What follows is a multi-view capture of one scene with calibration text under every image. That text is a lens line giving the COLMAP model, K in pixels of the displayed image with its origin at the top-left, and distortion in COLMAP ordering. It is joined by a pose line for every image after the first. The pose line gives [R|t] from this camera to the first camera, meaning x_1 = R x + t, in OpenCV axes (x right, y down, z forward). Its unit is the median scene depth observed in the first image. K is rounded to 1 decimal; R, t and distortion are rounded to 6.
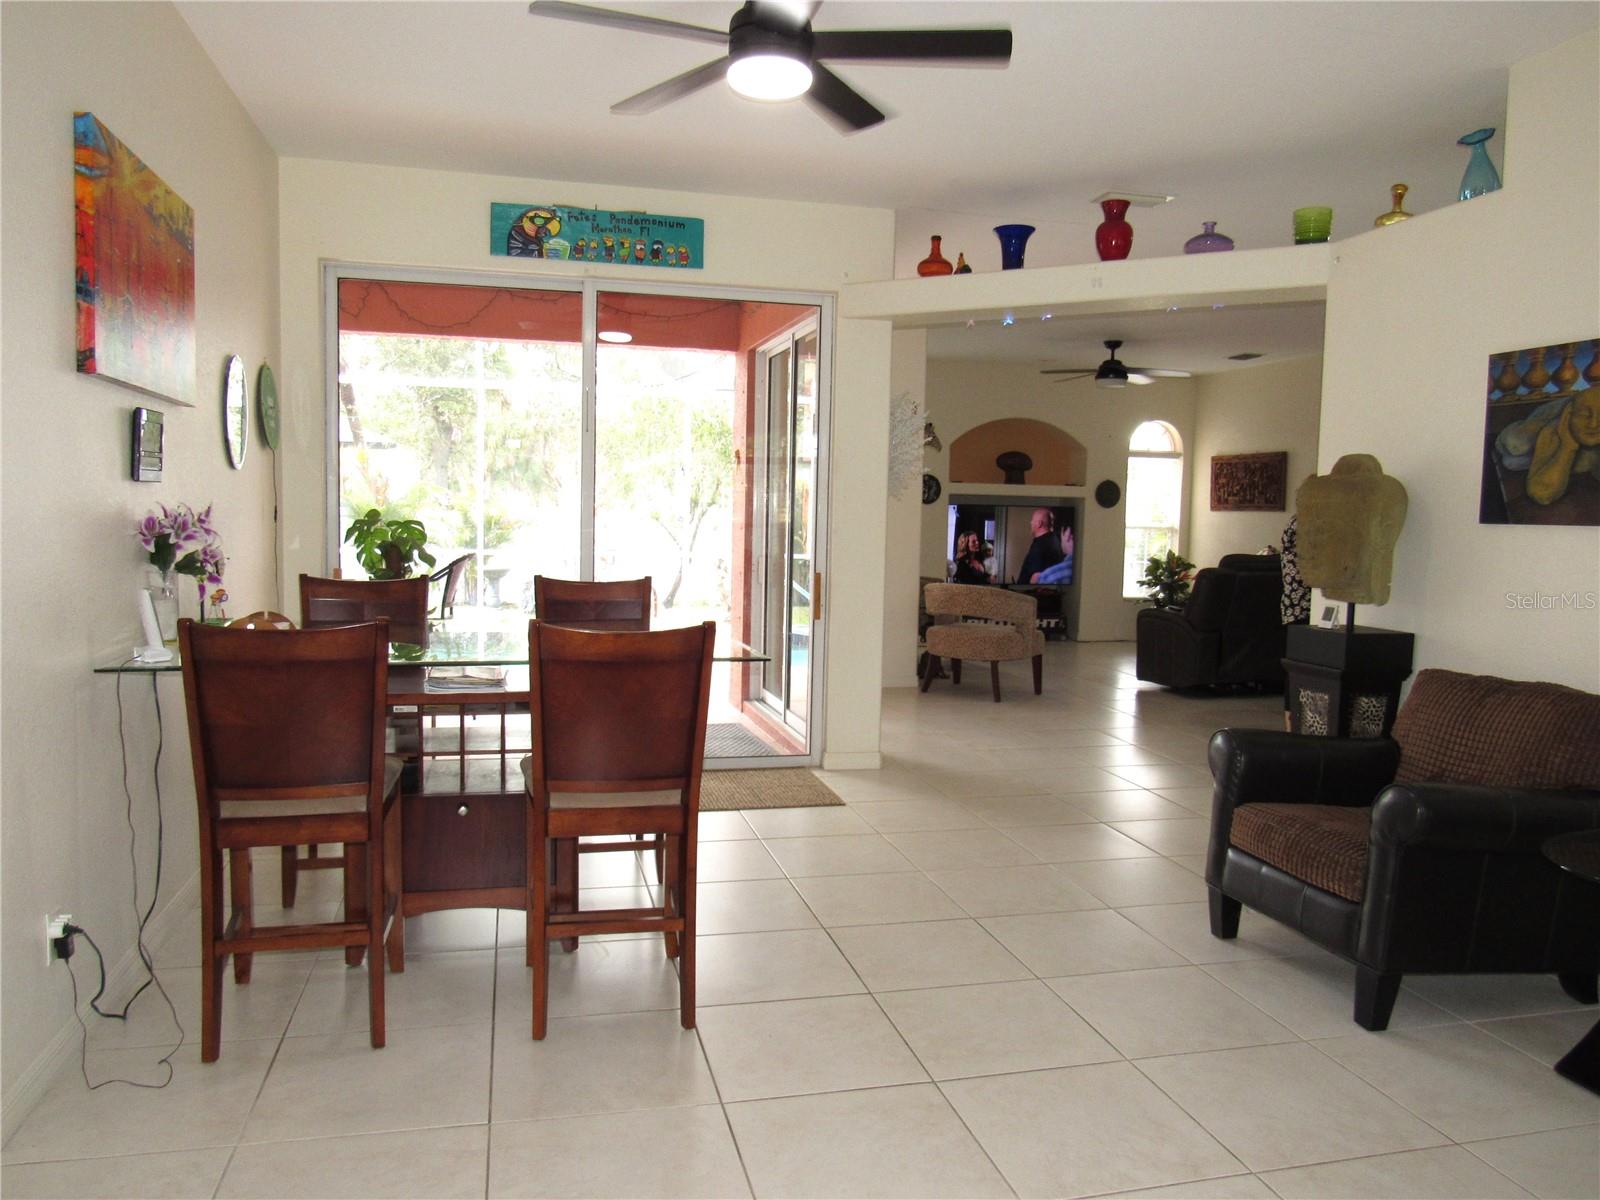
lens RADIAL K [[1183.3, 0, 791.6], [0, 1183.3, 594.8], [0, 0, 1]] dist [-0.032196, 0.003176]
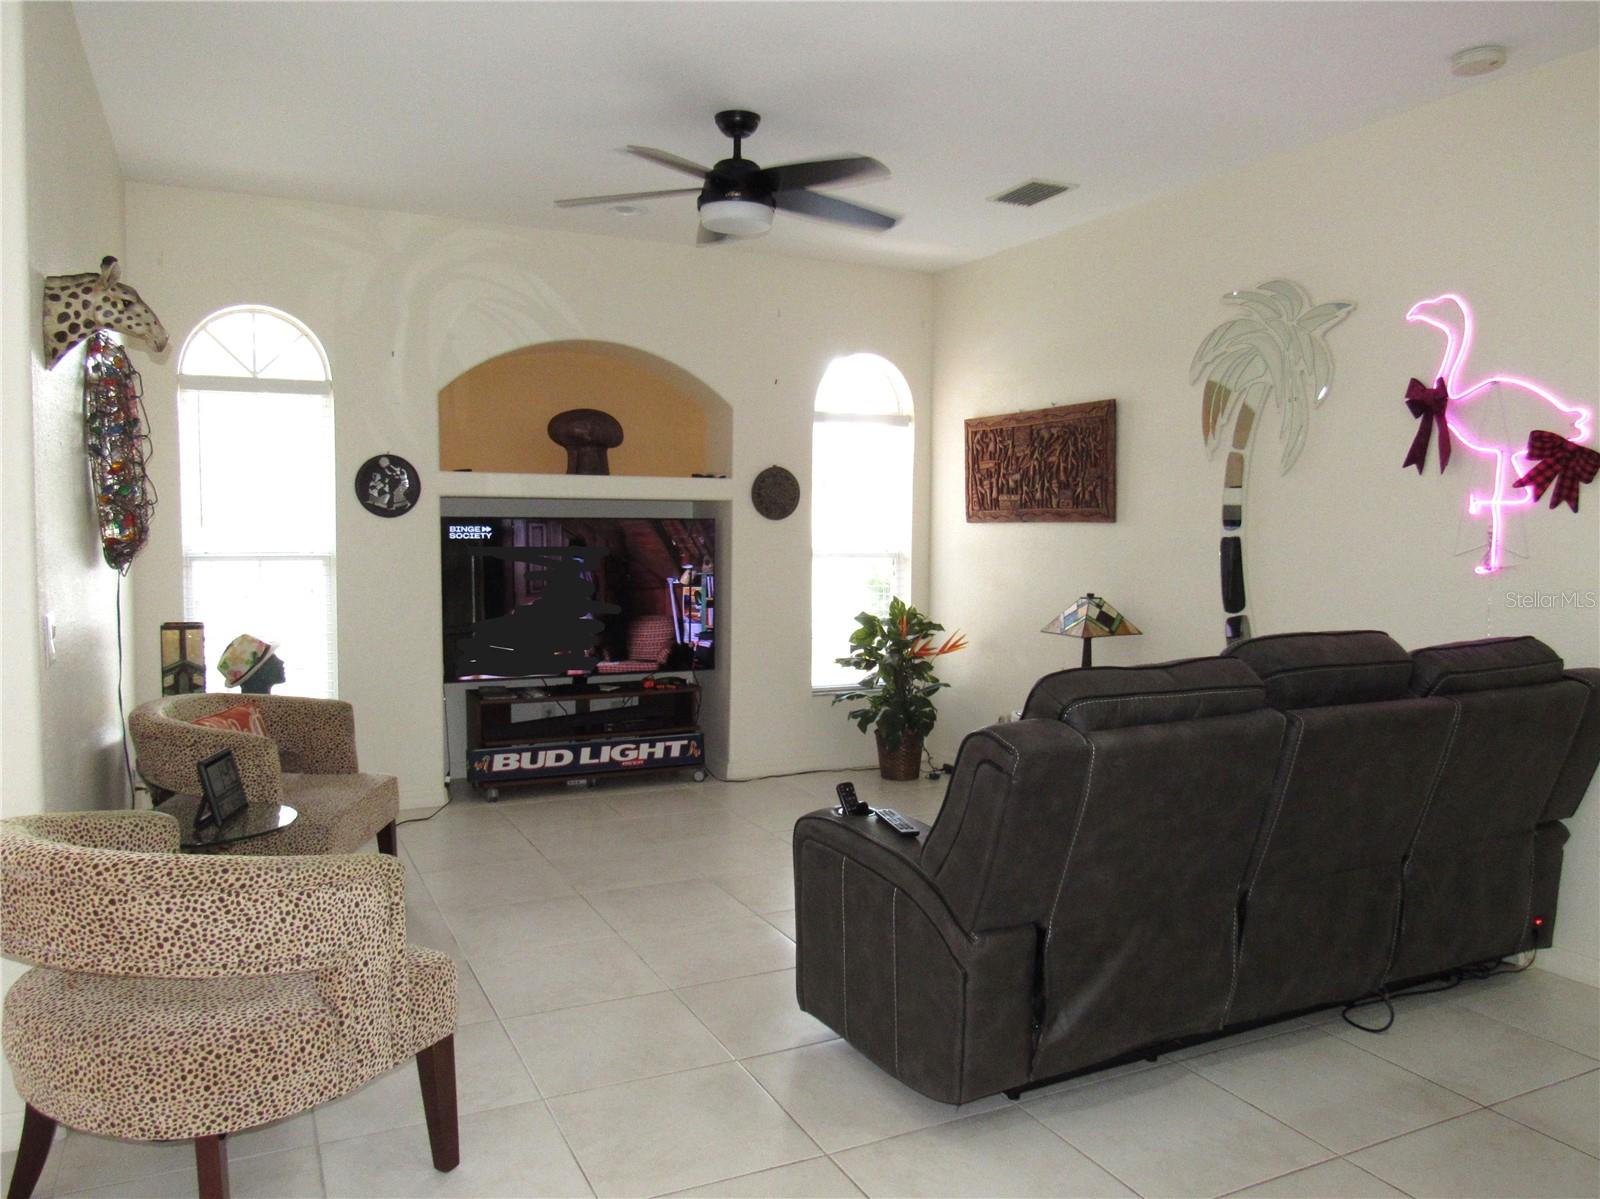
lens RADIAL K [[1211.0, 0, 806.2], [0, 1211.0, 602.7], [0, 0, 1]] dist [-0.027687, 0.010109]
pose [[0.975589, -0.028777, 0.217712, 0.166173], [0.029625, 0.999561, -0.000634, -0.036989], [-0.217598, 0.007068, 0.976013, 0.486083]]
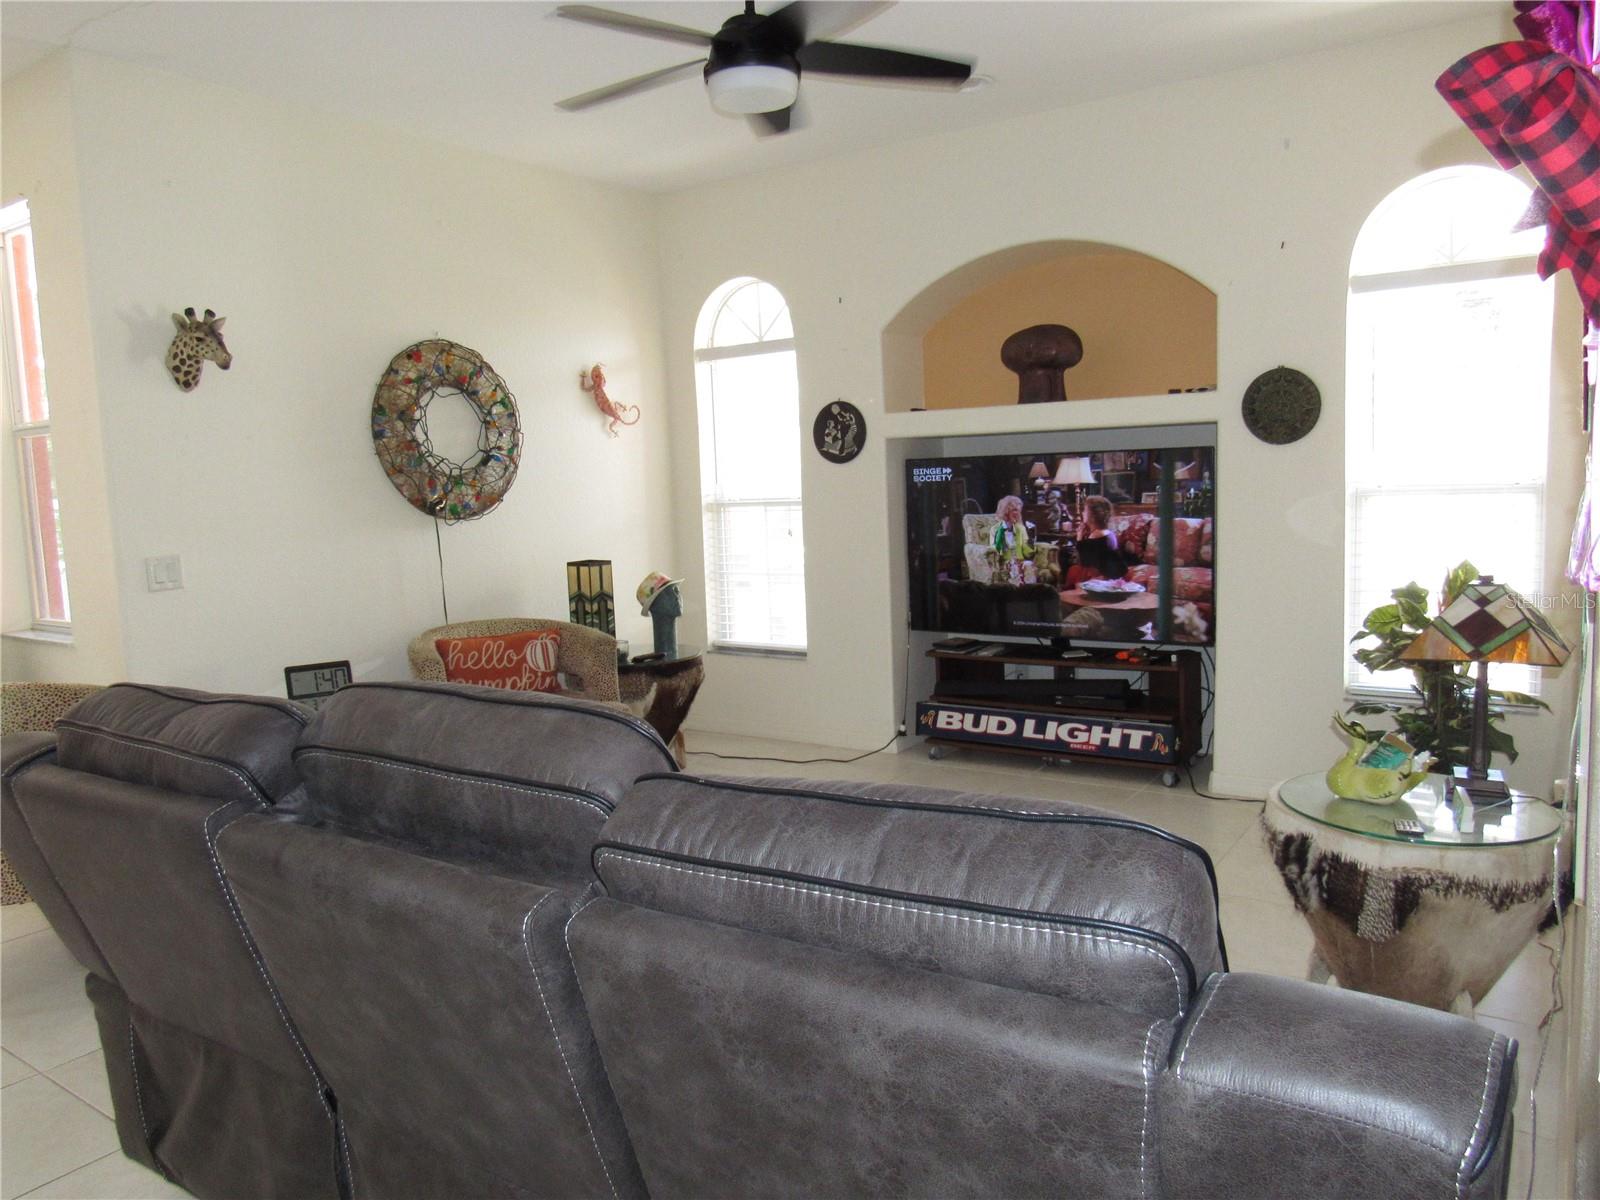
lens RADIAL K [[1171.2, 0, 798.9], [0, 1171.2, 602.4], [0, 0, 1]] dist [-0.017988, 0.000552]
pose [[0.657577, 0.036691, -0.752493, 0.448756], [-0.002444, 0.998912, 0.046571, -0.041611], [0.753384, -0.028785, 0.656951, 0.658249]]
